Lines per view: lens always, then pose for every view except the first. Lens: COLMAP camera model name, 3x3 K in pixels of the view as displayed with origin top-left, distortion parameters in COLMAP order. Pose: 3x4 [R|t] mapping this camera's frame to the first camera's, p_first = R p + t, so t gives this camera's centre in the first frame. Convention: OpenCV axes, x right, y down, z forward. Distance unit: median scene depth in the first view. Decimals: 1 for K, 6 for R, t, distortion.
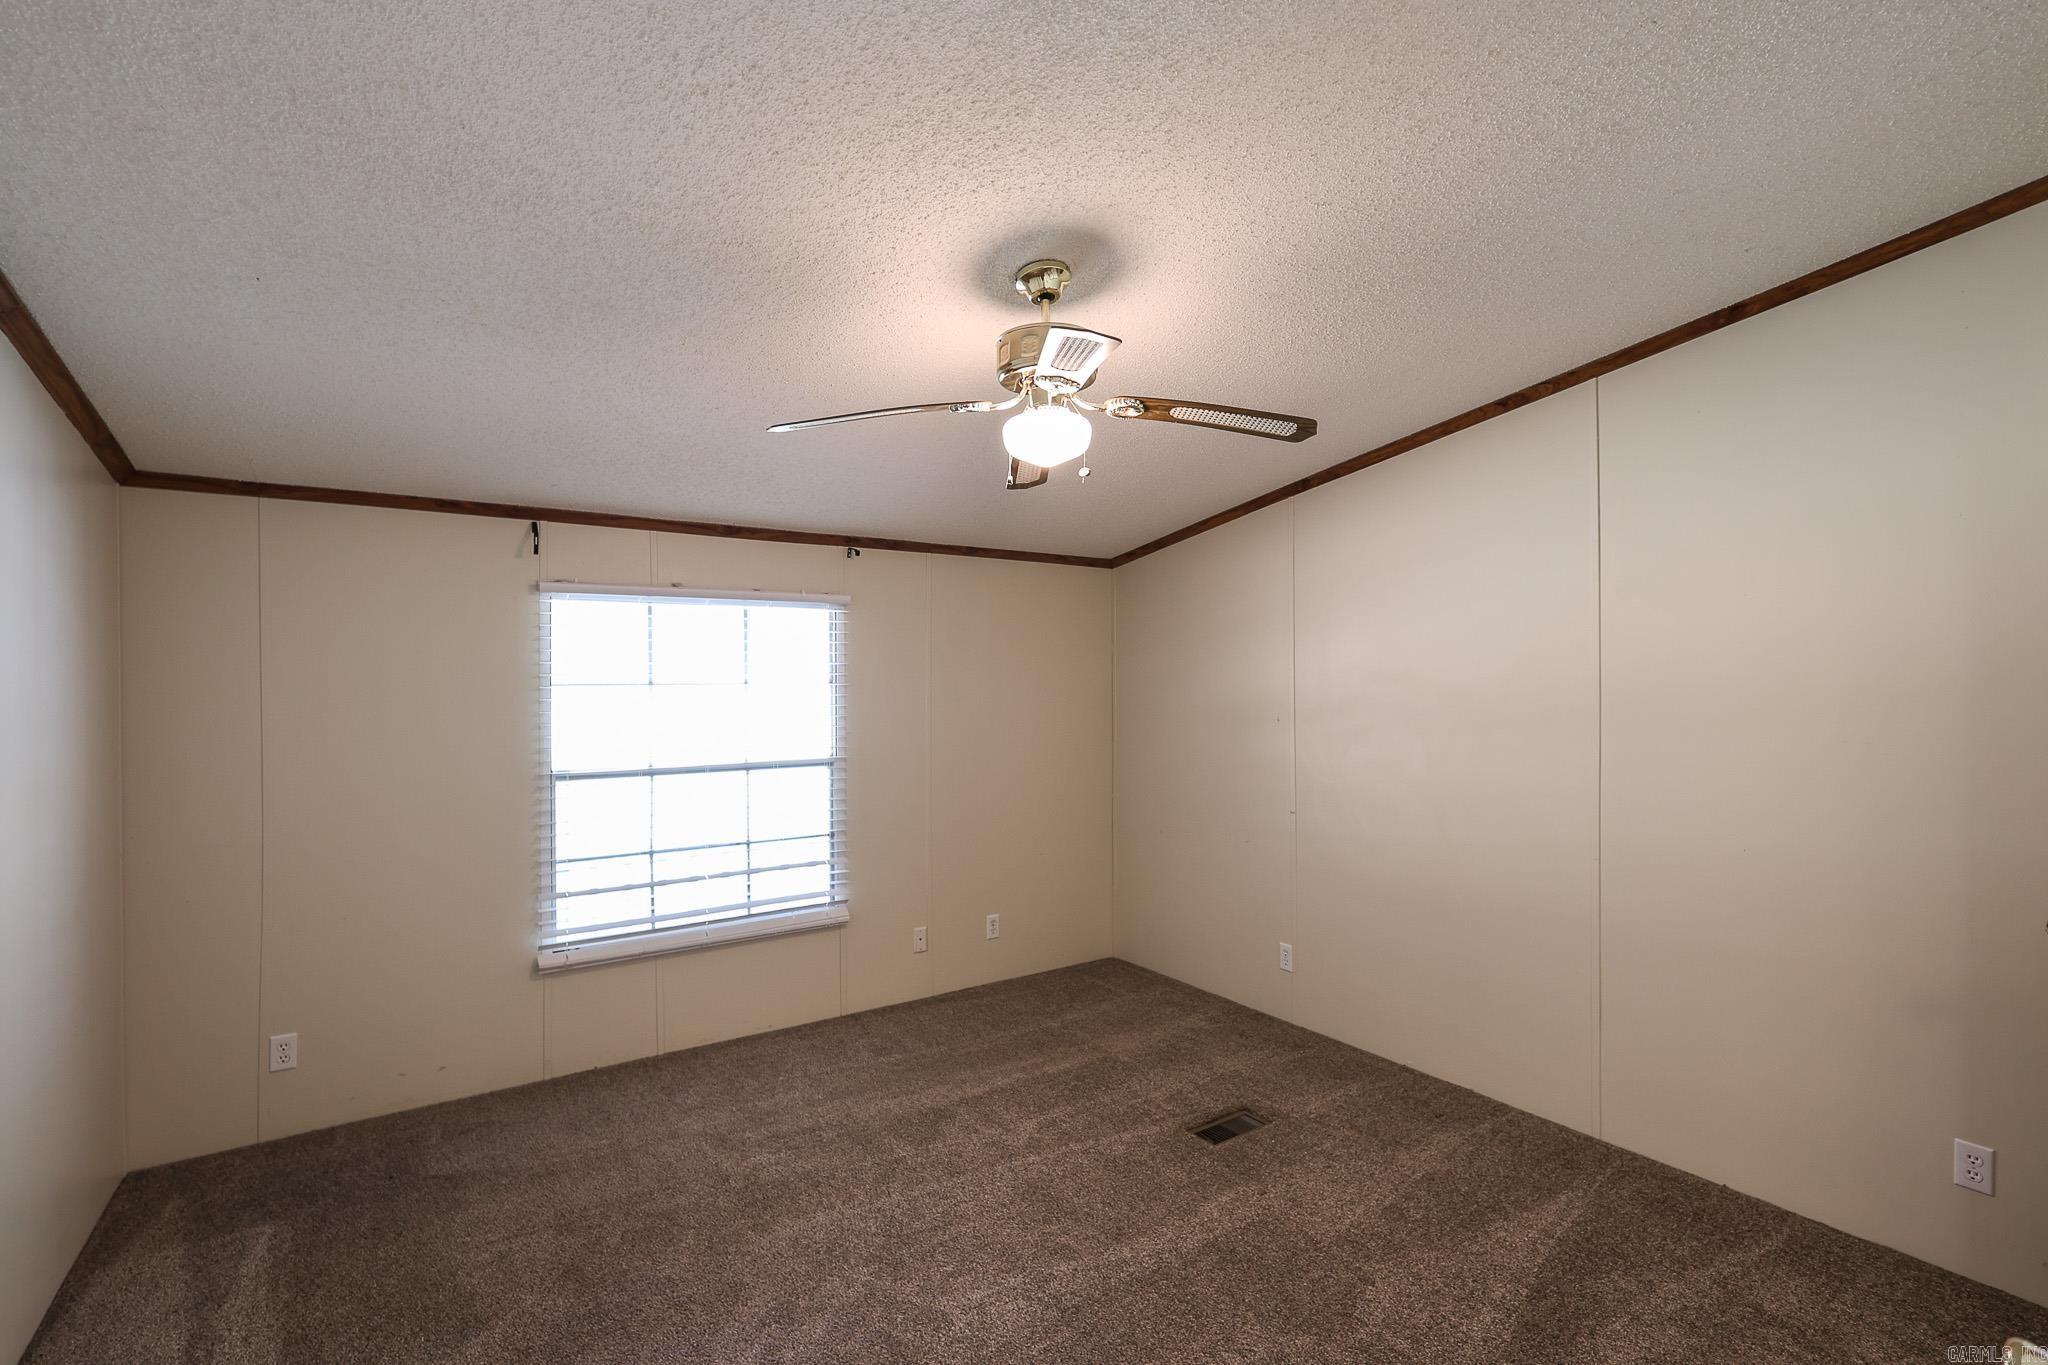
lens RADIAL K [[933.7, 0, 1008.8], [0, 933.7, 677.7], [0, 0, 1]] dist [0.008125, 0.003044]
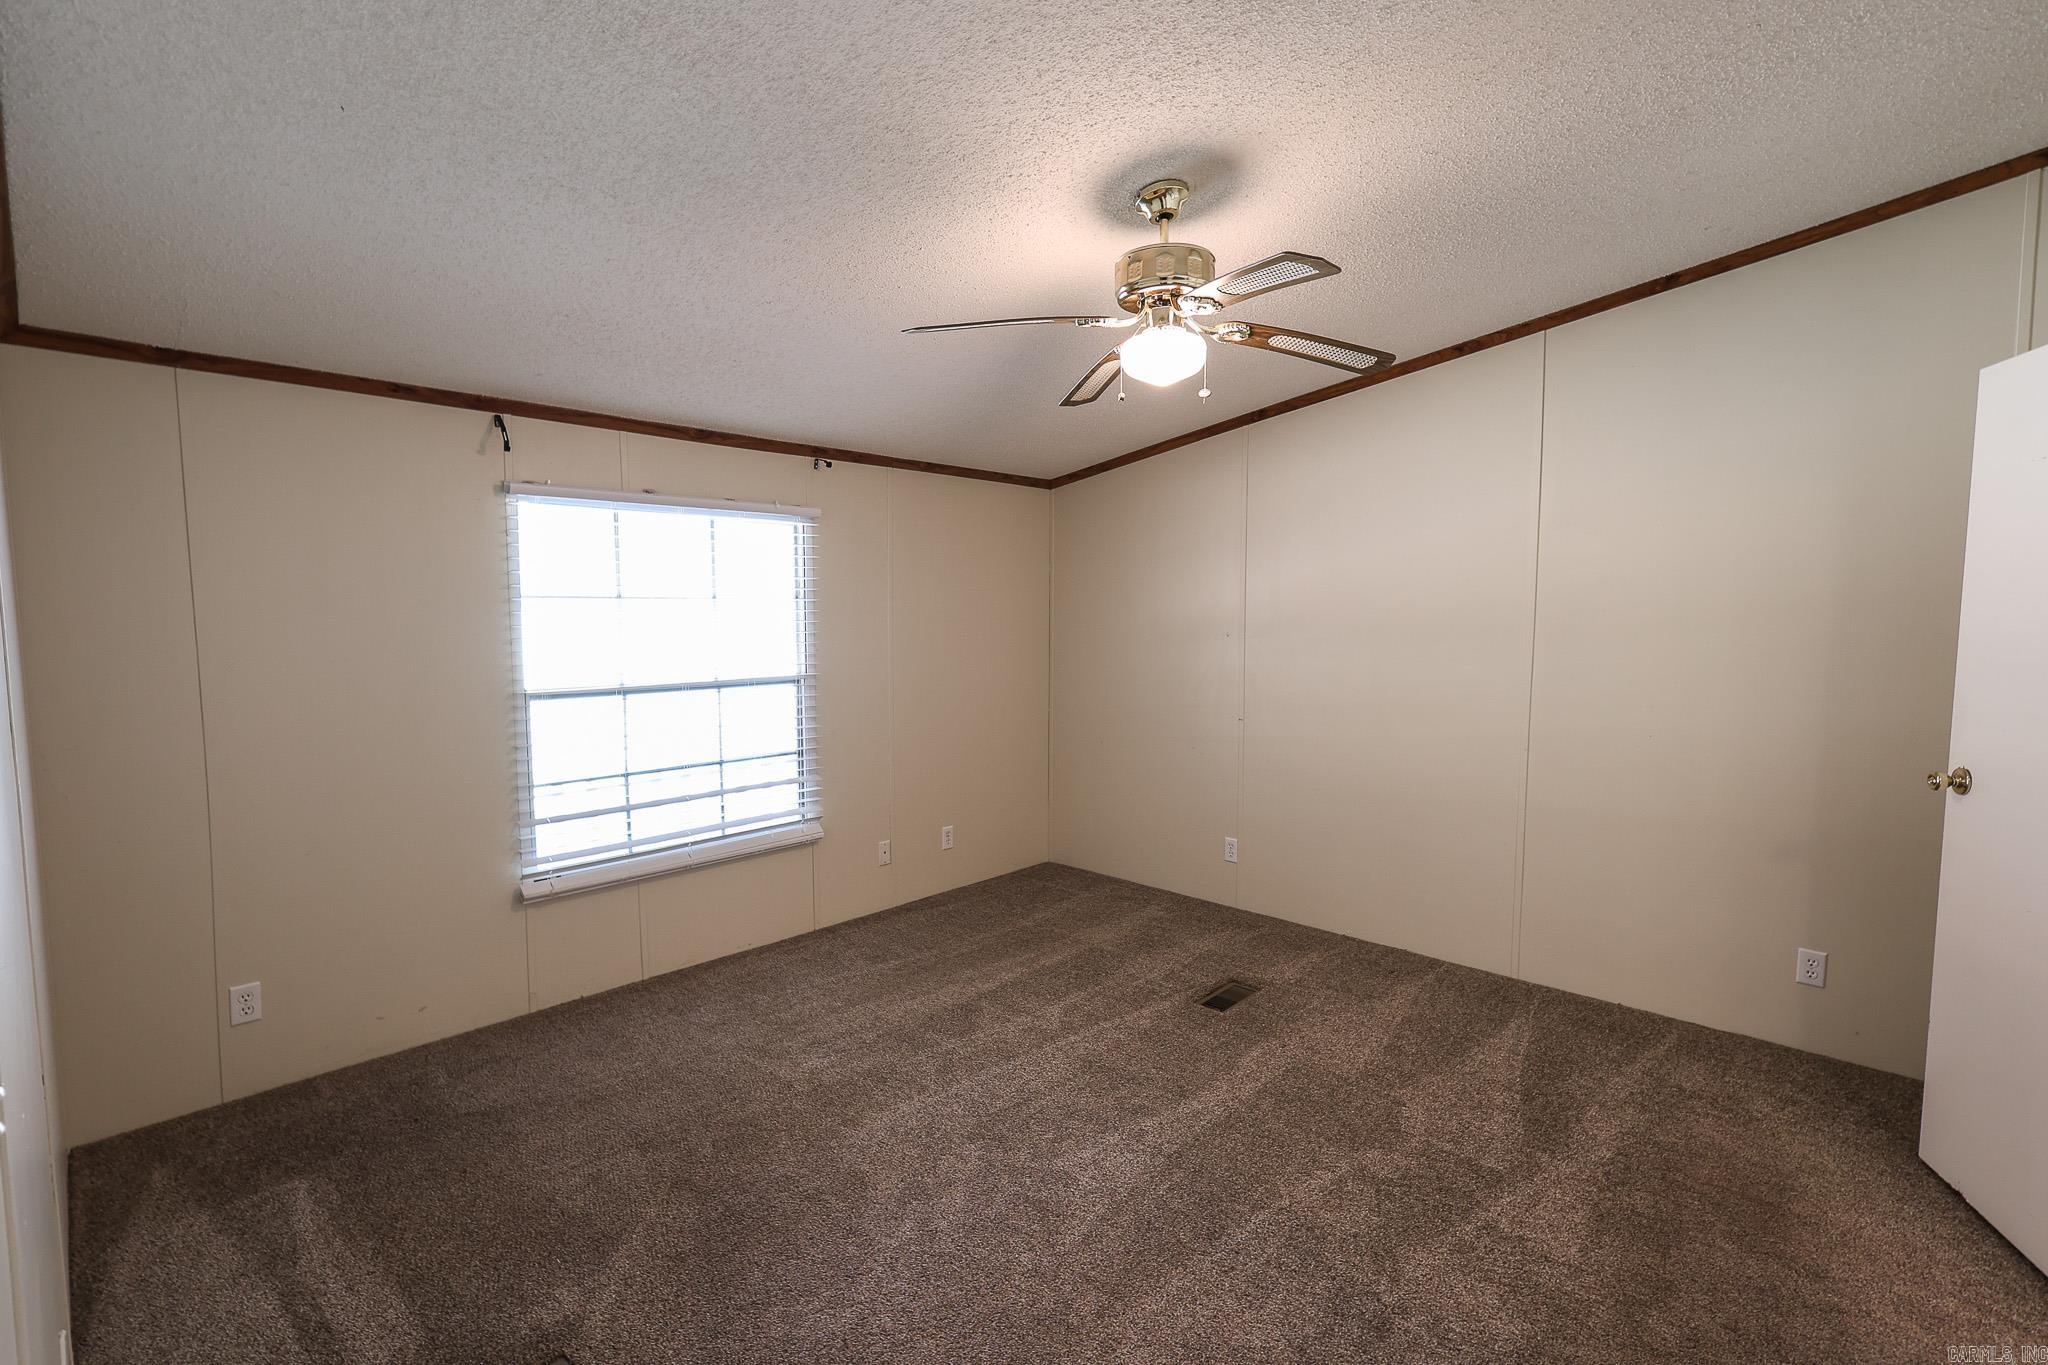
lens RADIAL K [[933.7, 0, 997.6], [0, 933.7, 674.8], [0, 0, 1]] dist [0.008125, 0.003044]
pose [[0.977045, -0.010420, 0.212778, -0.272848], [-0.006026, 0.997051, 0.076499, 0.013149], [-0.212948, -0.076025, 0.974101, -0.000606]]
